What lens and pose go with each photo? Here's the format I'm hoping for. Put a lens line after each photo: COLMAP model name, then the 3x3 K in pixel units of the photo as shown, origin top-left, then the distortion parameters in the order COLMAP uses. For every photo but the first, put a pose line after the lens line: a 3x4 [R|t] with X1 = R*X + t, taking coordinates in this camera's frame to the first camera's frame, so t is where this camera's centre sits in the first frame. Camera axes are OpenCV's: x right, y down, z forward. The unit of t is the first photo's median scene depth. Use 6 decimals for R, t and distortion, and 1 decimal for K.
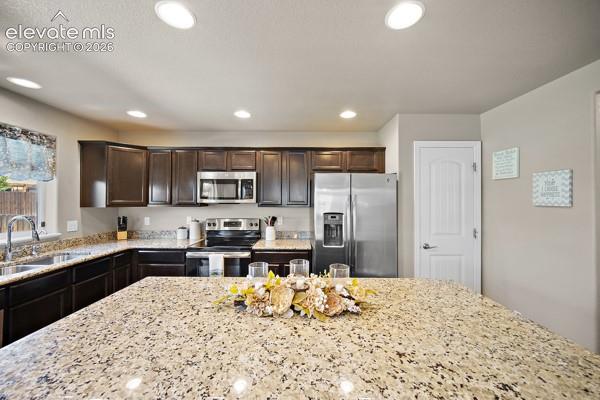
lens RADIAL K [[238.0, 0, 299.9], [0, 238.0, 198.8], [0, 0, 1]] dist [-0.003099, 0.000912]
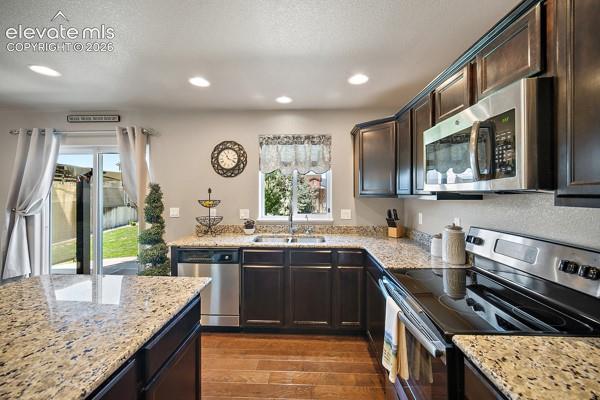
lens RADIAL K [[238.0, 0, 299.3], [0, 238.0, 192.3], [0, 0, 1]] dist [-0.003099, 0.000912]
pose [[-0.036576, -0.006244, -0.999311, 0.109633], [0.002593, 0.999977, -0.006343, 0.022195], [0.999328, -0.002823, -0.036559, 0.815022]]
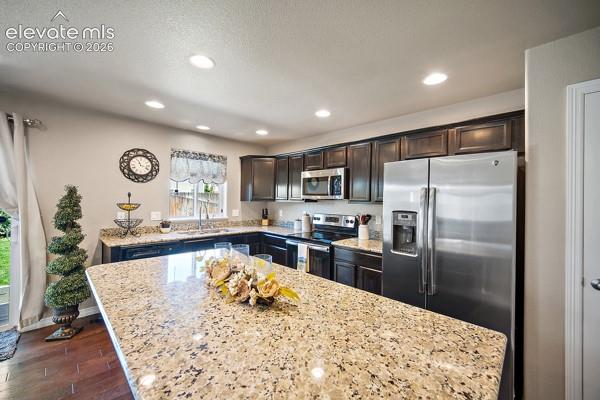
lens RADIAL K [[238.0, 0, 299.3], [0, 238.0, 199.1], [0, 0, 1]] dist [-0.003099, 0.000912]
pose [[0.716077, 0.006464, -0.697992, 0.406958], [-0.008706, 0.999962, 0.000328, 0.020691], [0.697967, 0.005842, 0.716106, 0.178587]]
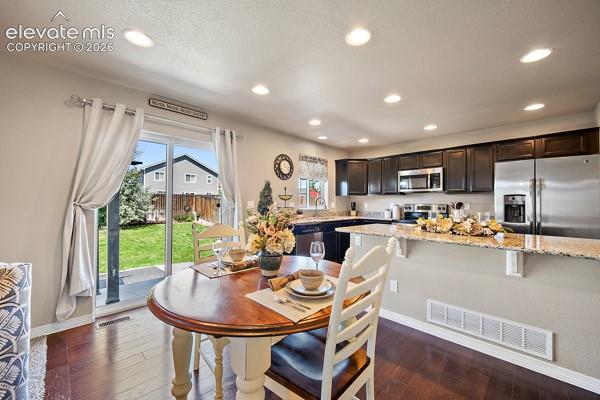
lens RADIAL K [[238.0, 0, 300.4], [0, 238.0, 201.4], [0, 0, 1]] dist [-0.003099, 0.000912]
pose [[0.717184, -0.002970, -0.696877, 0.184234], [0.000286, 0.999992, -0.003968, 0.089058], [0.696883, 0.002646, 0.717179, -0.544671]]
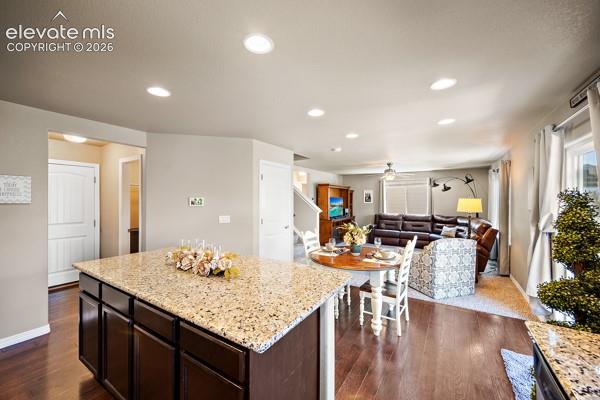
lens RADIAL K [[238.0, 0, 301.0], [0, 238.0, 199.9], [0, 0, 1]] dist [-0.003099, 0.000912]
pose [[-0.845045, -0.005062, 0.534672, -0.605673], [-0.008779, 0.999952, -0.004407, 0.002276], [-0.534624, -0.008418, -0.845048, 0.852123]]
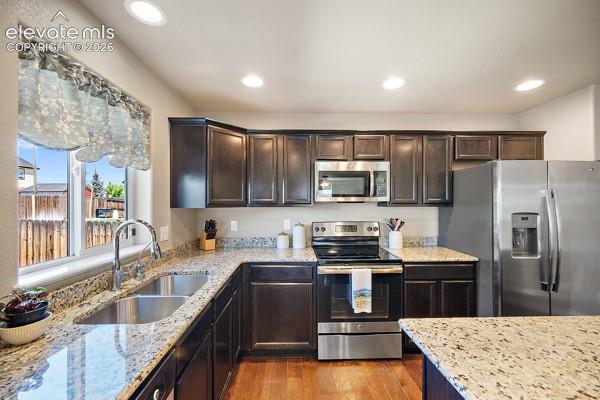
lens RADIAL K [[238.0, 0, 297.9], [0, 238.0, 203.0], [0, 0, 1]] dist [-0.003099, 0.000912]
pose [[0.999601, -0.004741, 0.027841, -0.555204], [0.004572, 0.999971, 0.006137, 0.018105], [-0.027870, -0.006008, 0.999594, 0.248230]]
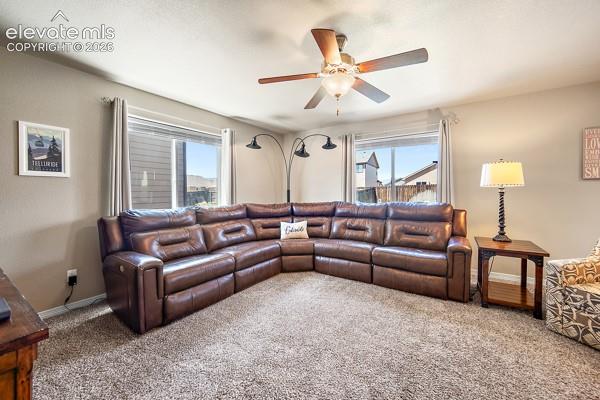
lens RADIAL K [[238.0, 0, 301.1], [0, 238.0, 196.7], [0, 0, 1]] dist [-0.003099, 0.000912]
pose [[-0.556906, 0.014469, -0.830450, 0.548593], [0.007353, 0.999895, 0.012490, 0.089279], [0.830543, 0.000850, -0.556954, -1.226982]]
